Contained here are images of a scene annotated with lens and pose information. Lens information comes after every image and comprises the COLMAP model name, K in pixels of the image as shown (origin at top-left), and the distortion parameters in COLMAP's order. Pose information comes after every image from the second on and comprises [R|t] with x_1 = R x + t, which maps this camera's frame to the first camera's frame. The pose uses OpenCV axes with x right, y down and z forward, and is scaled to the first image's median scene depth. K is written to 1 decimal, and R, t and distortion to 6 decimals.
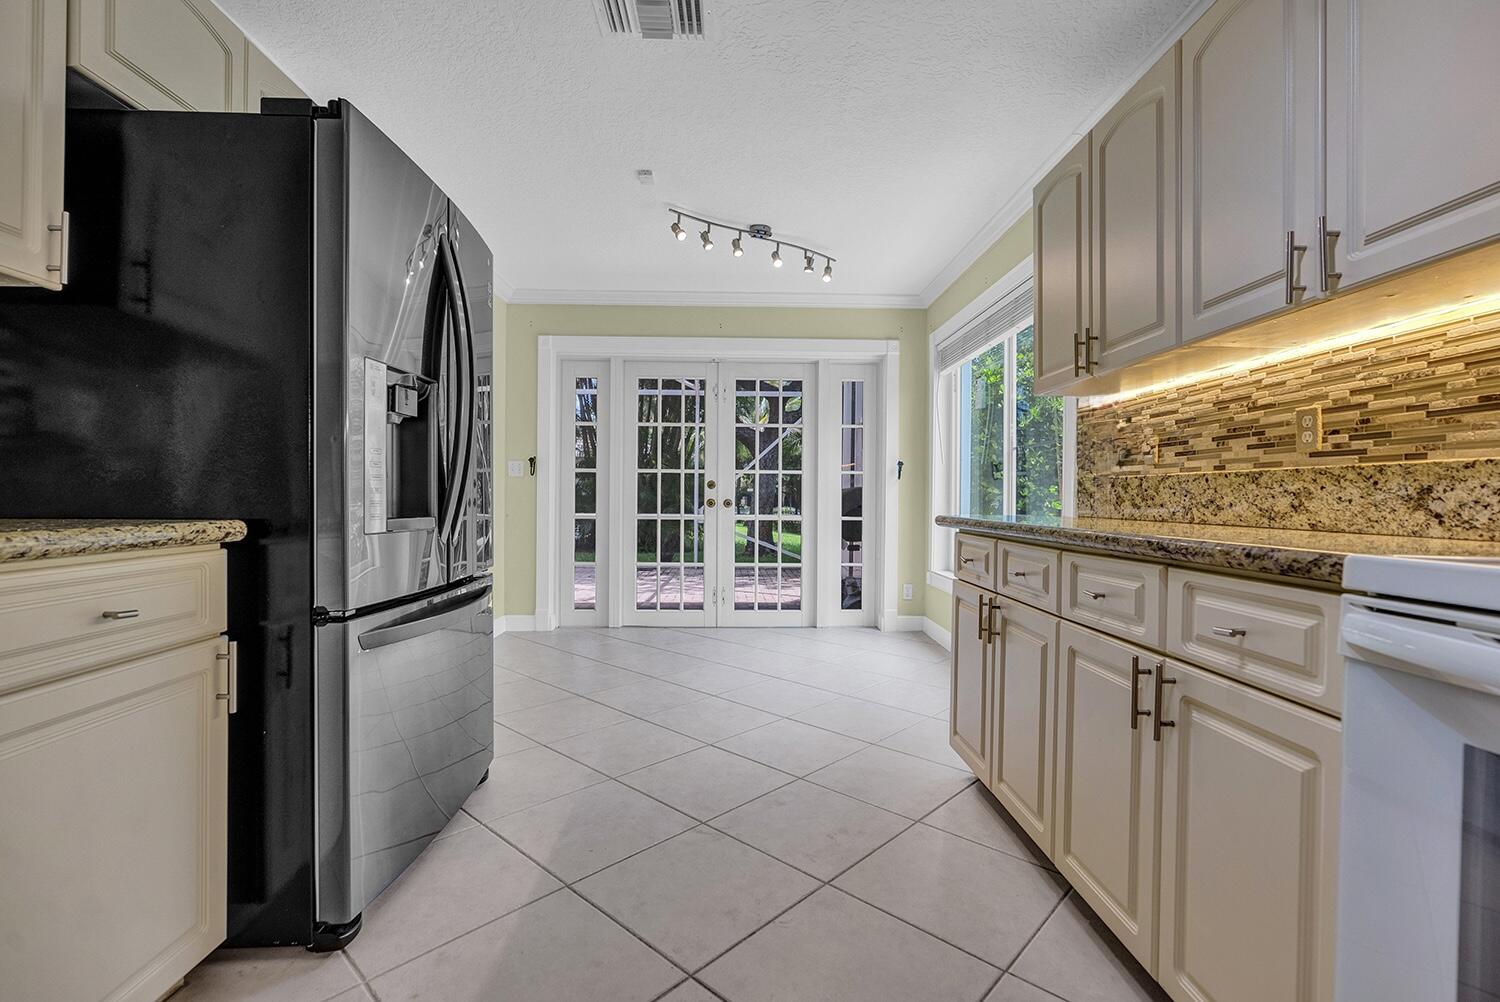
lens RADIAL K [[689.3, 0, 765.1], [0, 689.3, 500.3], [0, 0, 1]] dist [0.001943, 0.000317]
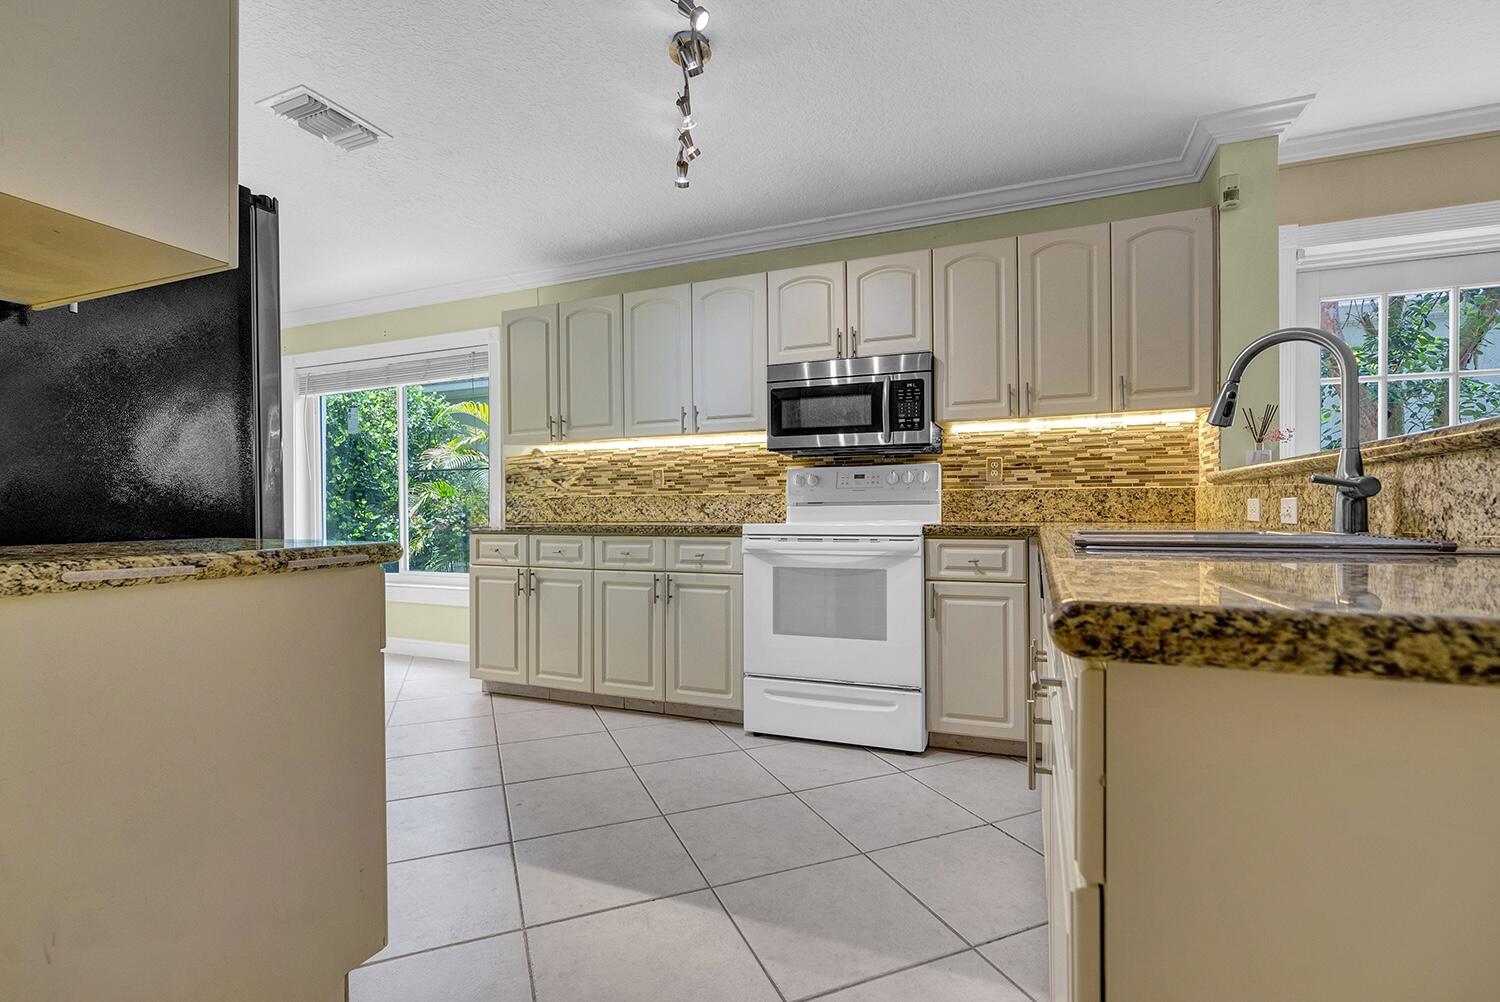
lens RADIAL K [[689.3, 0, 765.1], [0, 689.3, 500.3], [0, 0, 1]] dist [0.001943, 0.000317]
pose [[0.420516, -0.000004, 0.907285, -1.167137], [0.013835, 0.999884, -0.006408, -0.010267], [-0.907180, 0.015247, 0.420467, -0.296864]]
